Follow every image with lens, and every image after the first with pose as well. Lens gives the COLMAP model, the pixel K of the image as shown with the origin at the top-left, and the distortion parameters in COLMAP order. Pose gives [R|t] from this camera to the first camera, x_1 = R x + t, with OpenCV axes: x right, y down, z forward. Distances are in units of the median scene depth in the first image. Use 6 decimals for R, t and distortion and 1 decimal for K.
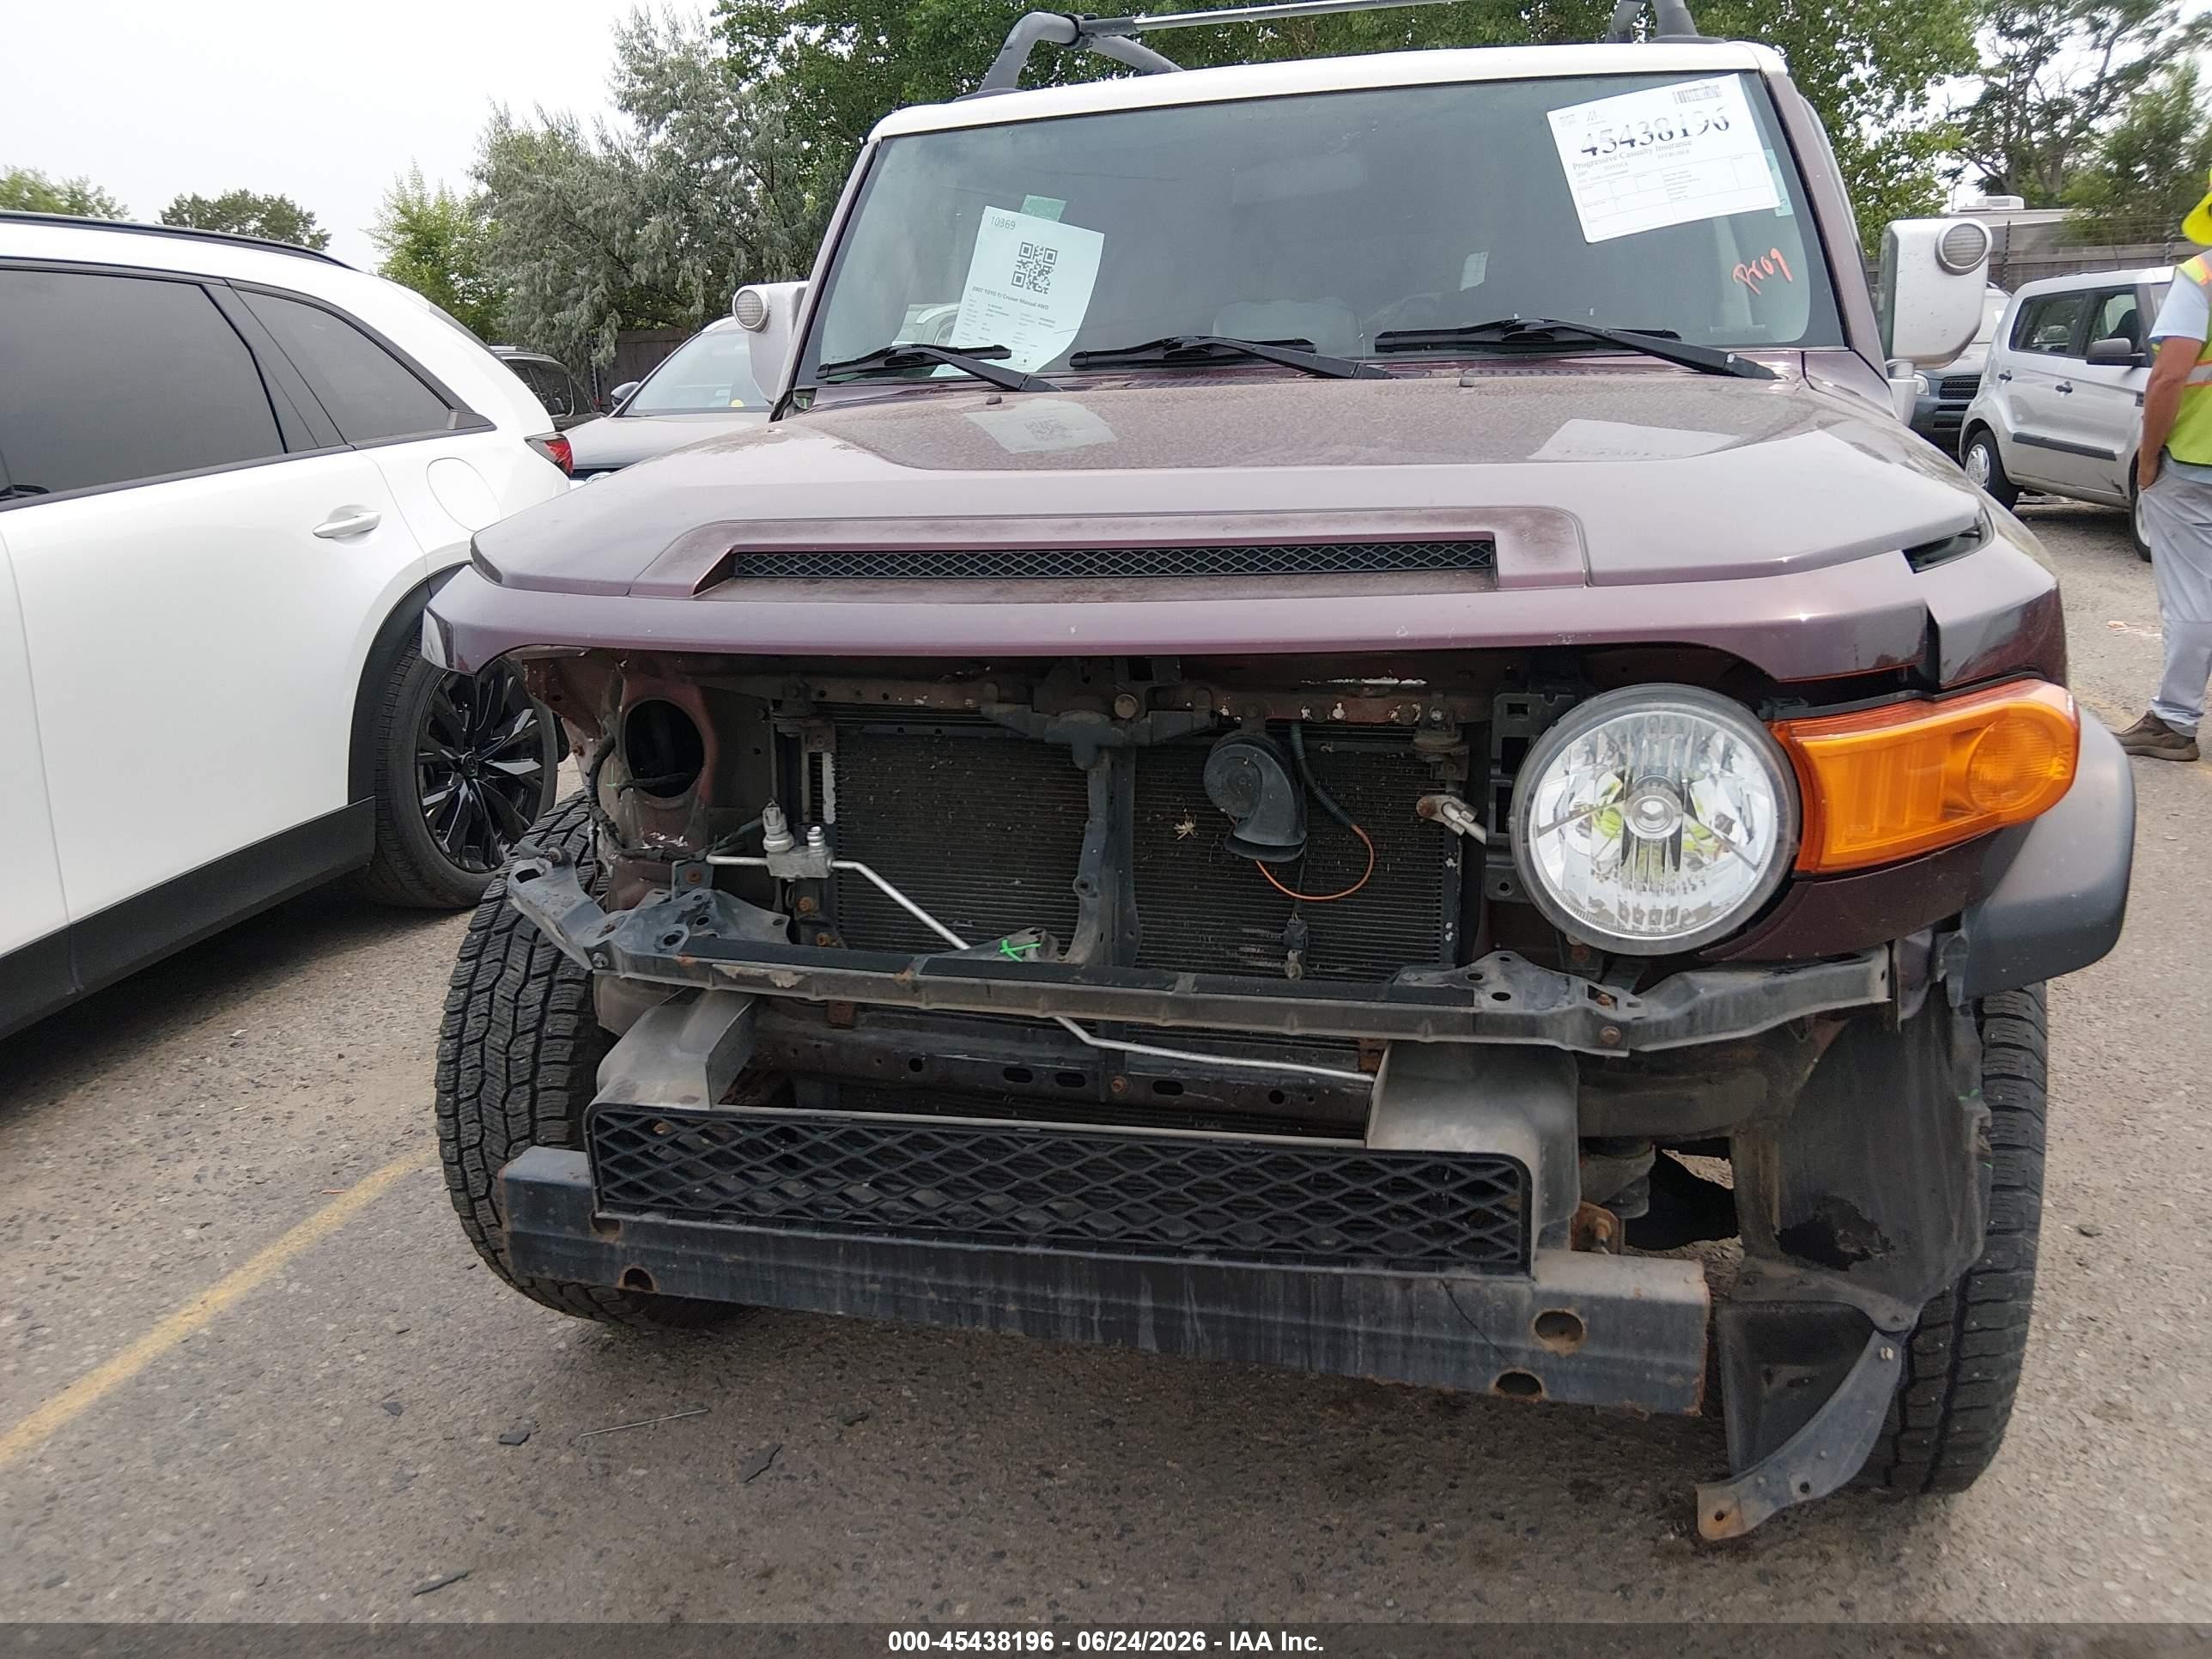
lens RADIAL K [[1666.0, 0, 1106.4], [0, 1666.0, 812.8], [0, 0, 1]] dist [0.134250, -0.232553]
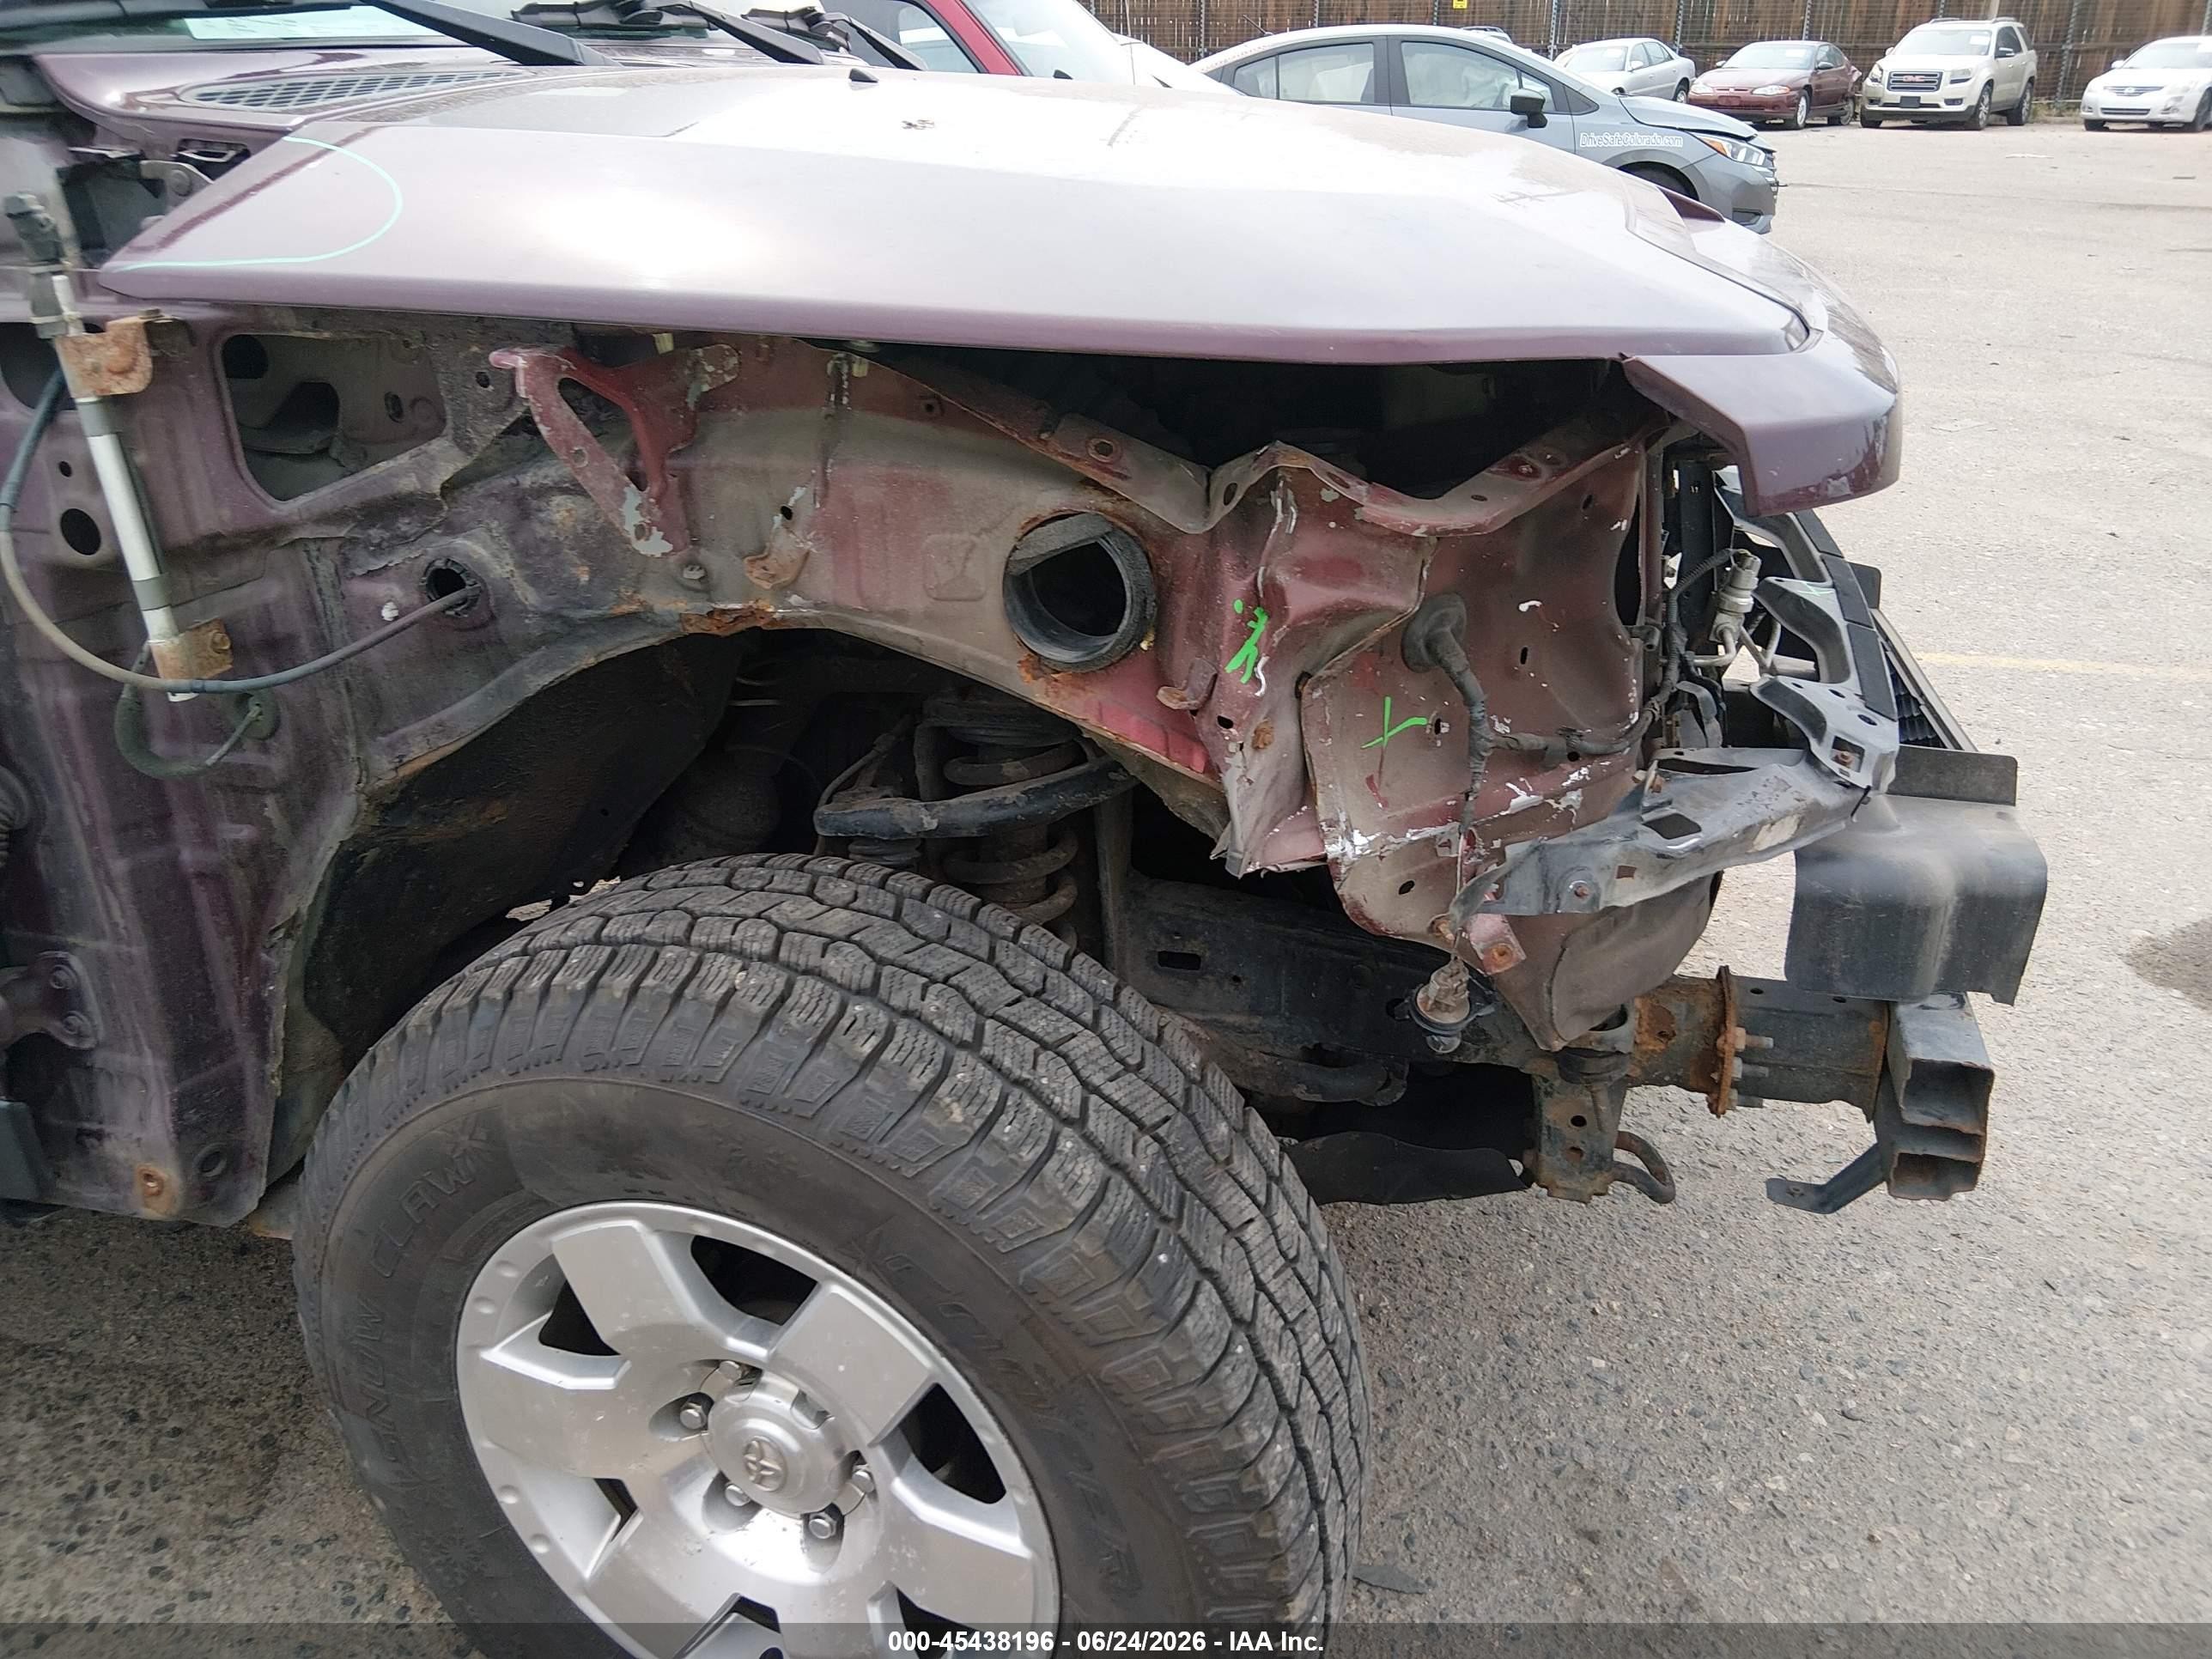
lens RADIAL K [[1666.0, 0, 1106.4], [0, 1666.0, 812.8], [0, 0, 1]] dist [0.134250, -0.232553]
pose [[-0.004155, -0.354969, 0.934869, -1.108529], [0.276677, 0.897973, 0.342190, -0.285343], [-0.960954, 0.260079, 0.094481, 1.378271]]
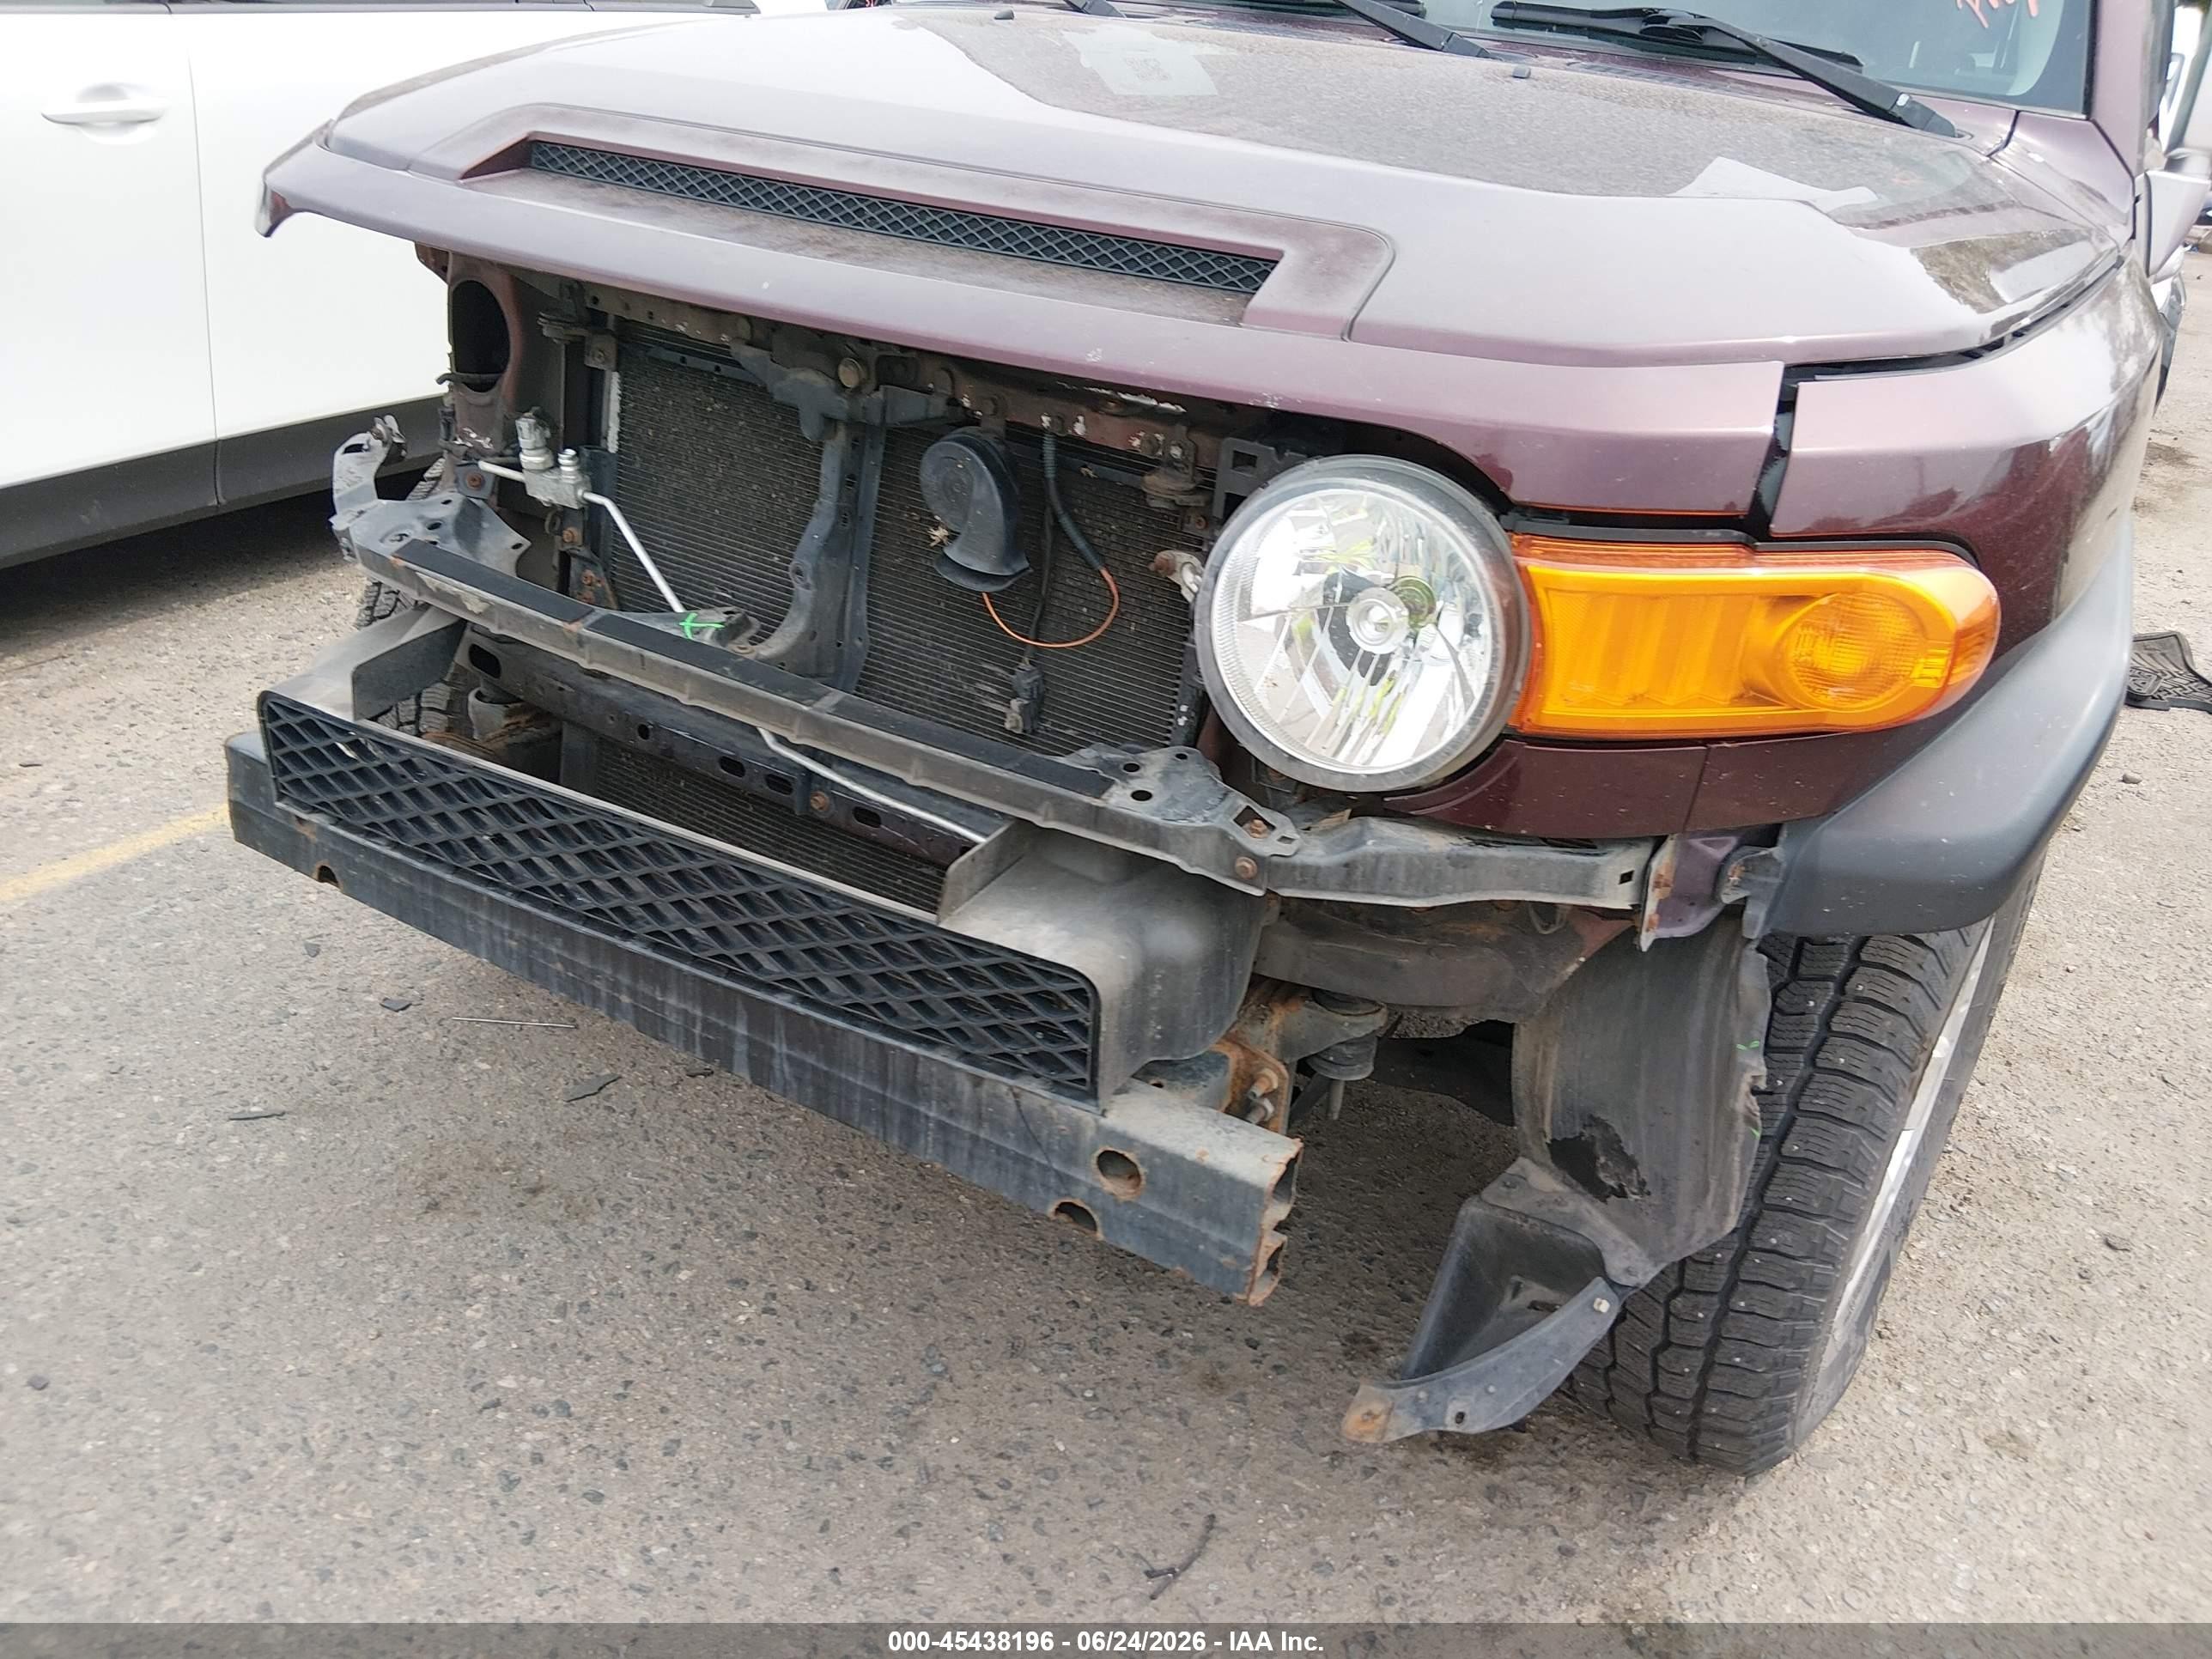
lens RADIAL K [[1683.4, 0, 1120.8], [0, 1683.4, 821.4], [0, 0, 1]] dist [0.134772, -0.275306]
pose [[0.955779, 0.231896, -0.180860, 0.350883], [-0.197751, 0.961979, 0.188391, -0.033662], [0.217671, -0.144294, 0.965297, 0.158888]]
